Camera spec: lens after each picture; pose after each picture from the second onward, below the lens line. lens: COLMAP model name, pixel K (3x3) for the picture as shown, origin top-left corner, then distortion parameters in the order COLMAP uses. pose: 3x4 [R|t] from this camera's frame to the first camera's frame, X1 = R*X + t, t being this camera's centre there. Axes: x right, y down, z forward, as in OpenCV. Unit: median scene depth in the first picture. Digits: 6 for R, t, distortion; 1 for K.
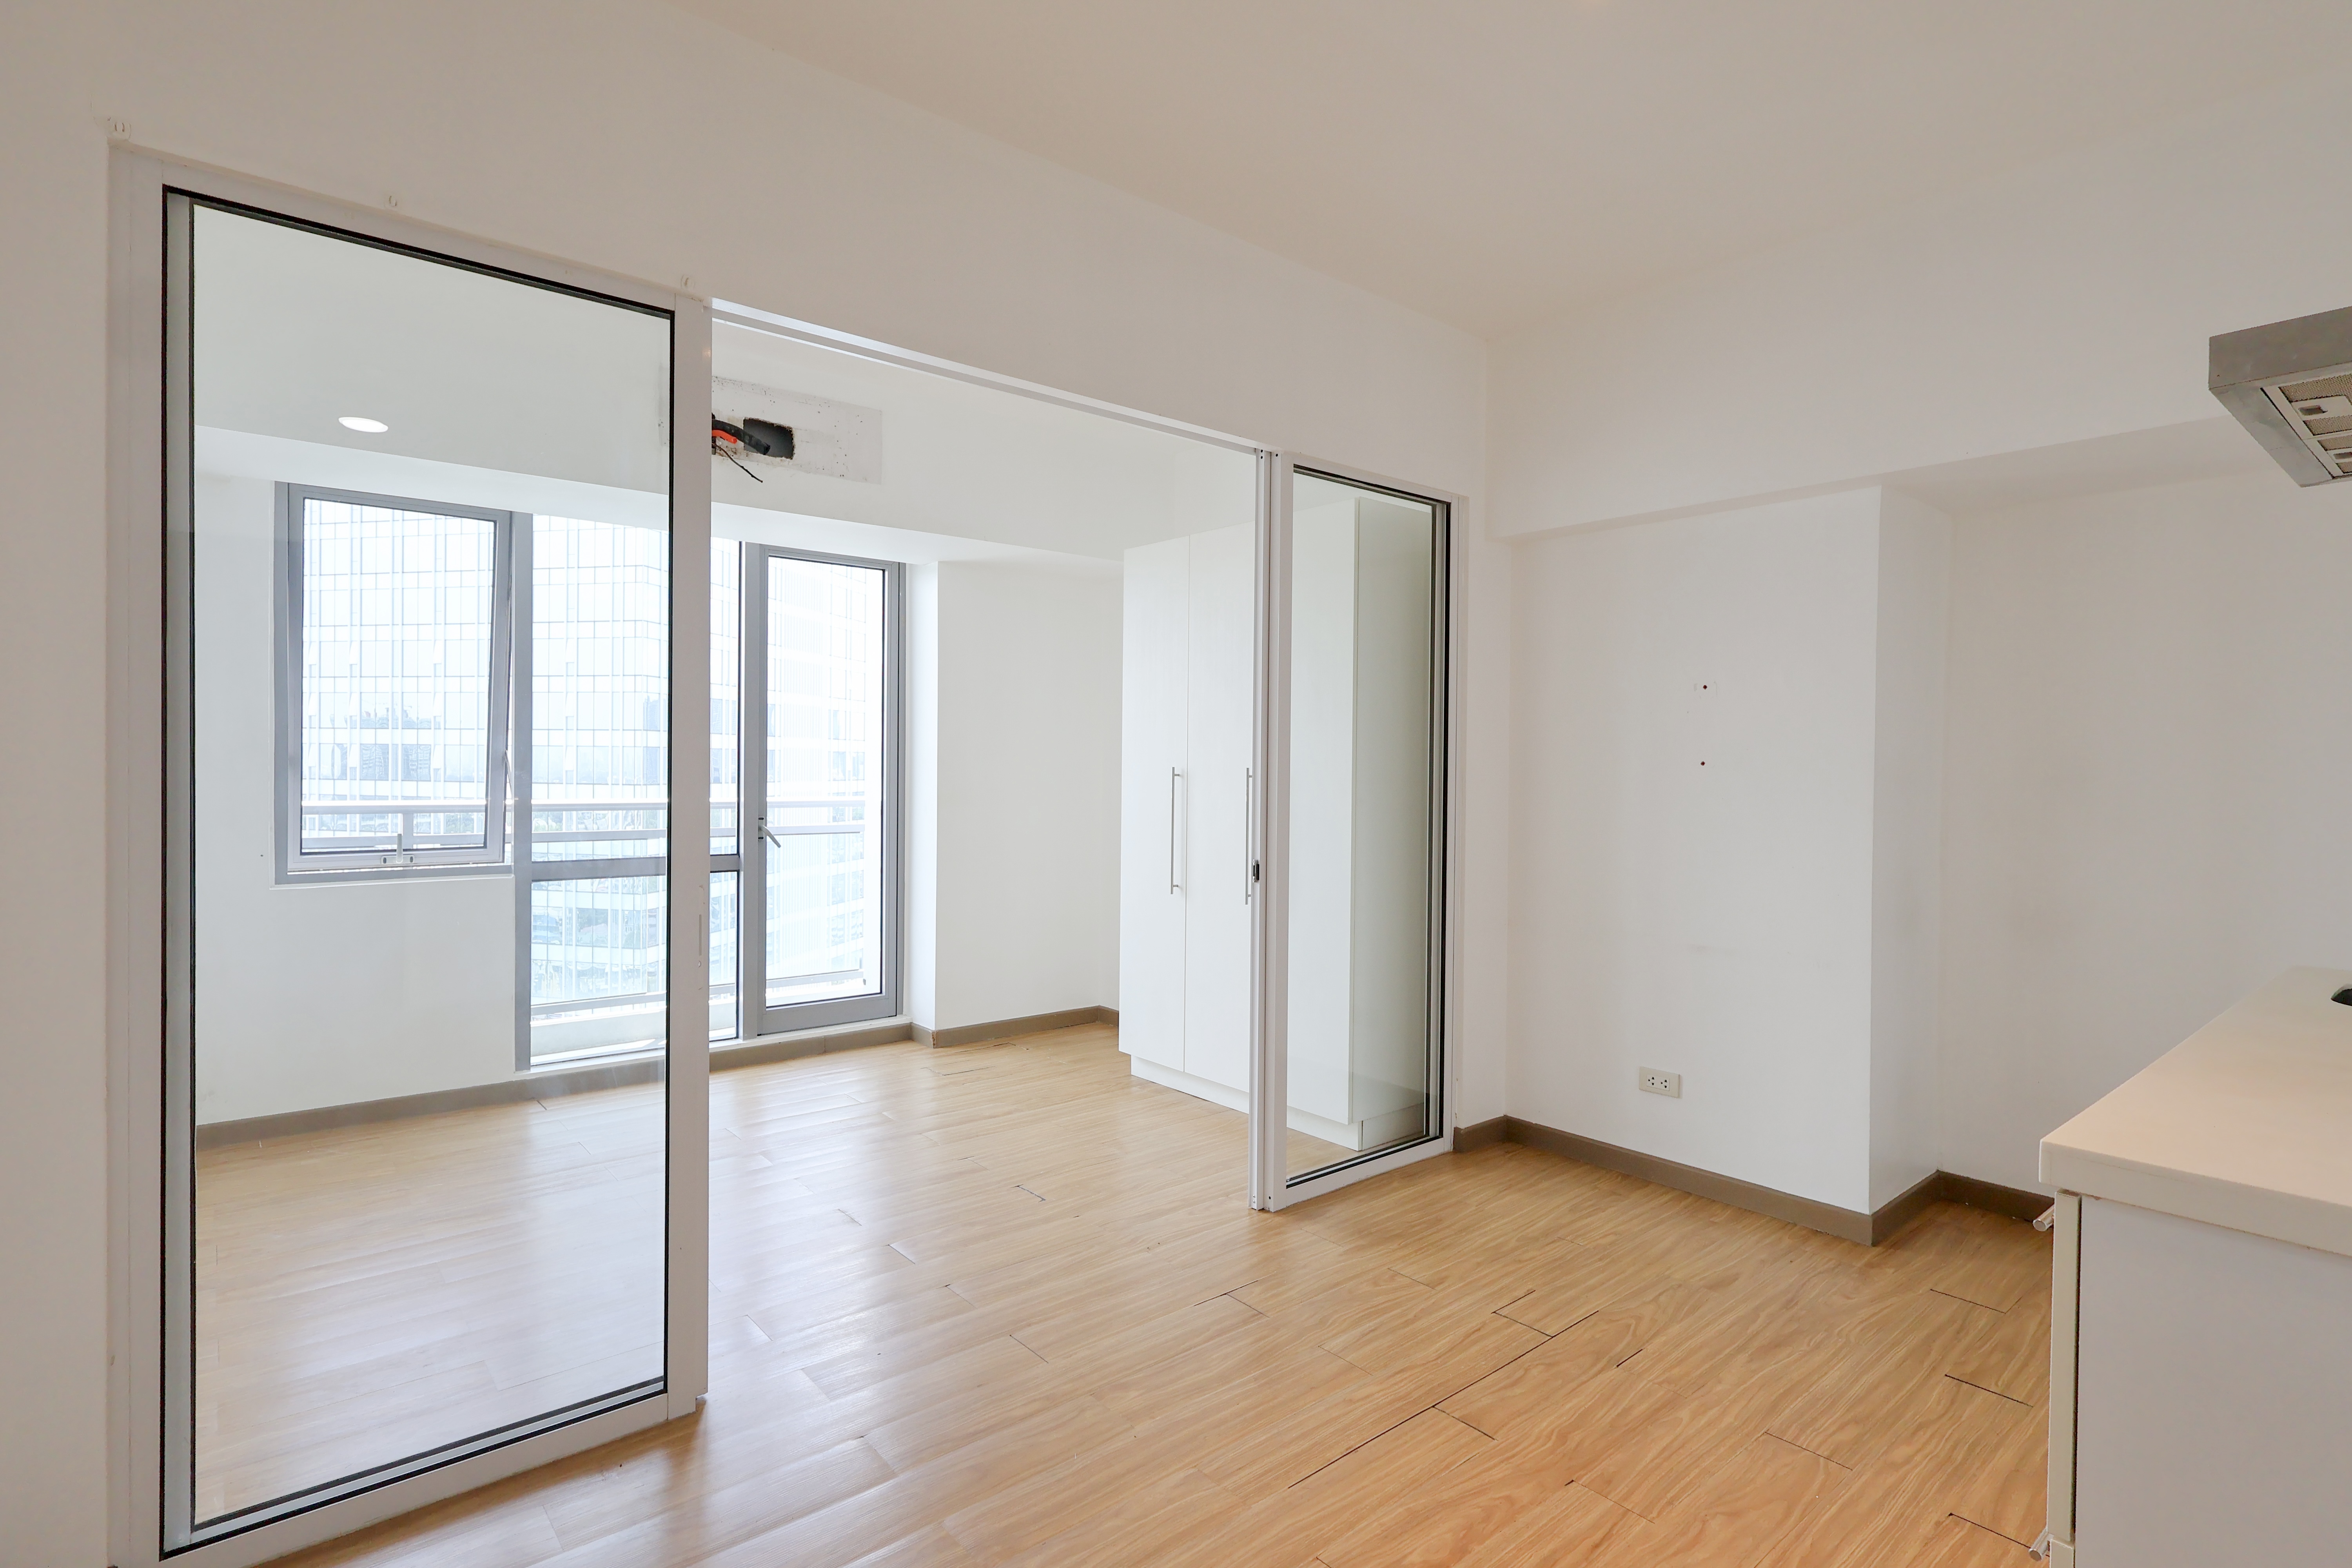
lens RADIAL K [[1140.8, 0, 1168.8], [0, 1140.8, 769.0], [0, 0, 1]] dist [-0.001284, 0.000935]
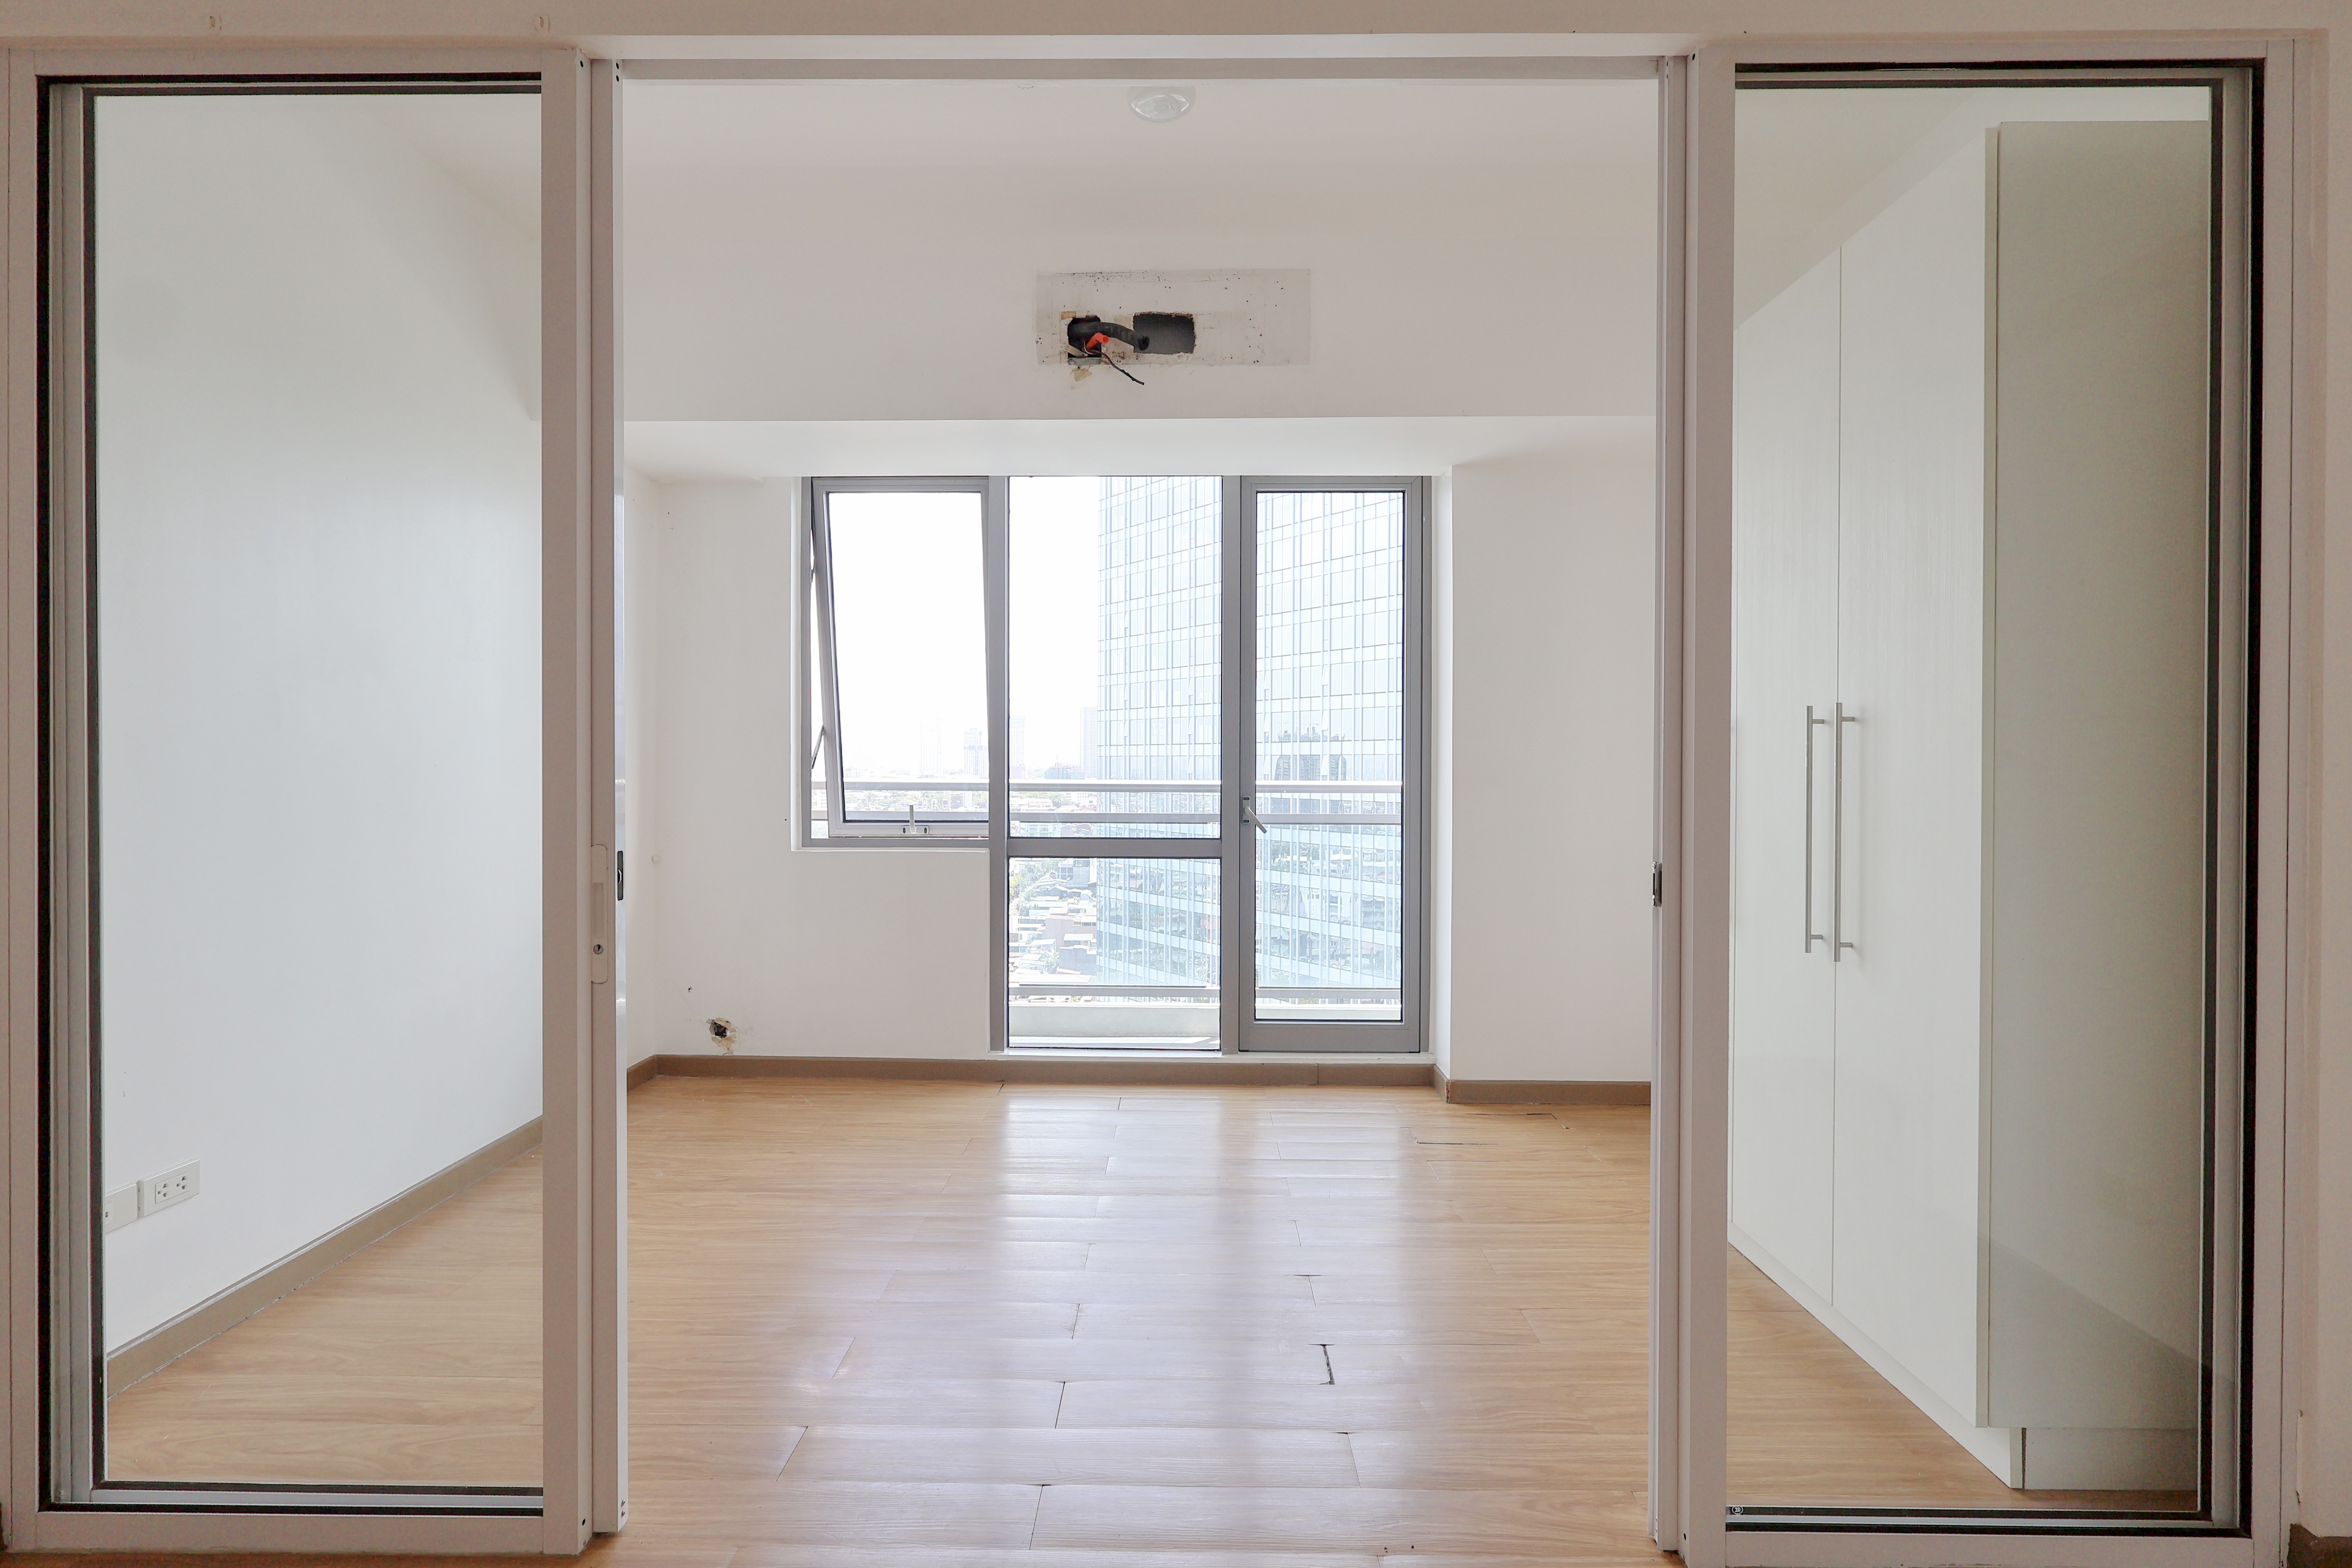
lens RADIAL K [[1148.6, 0, 1174.0], [0, 1148.6, 768.3], [0, 0, 1]] dist [-0.001898, 0.000685]
pose [[0.759632, -0.005828, -0.650327, 0.233821], [0.001496, 0.999973, -0.007214, 0.039099], [0.650351, 0.004507, 0.759620, 0.442190]]
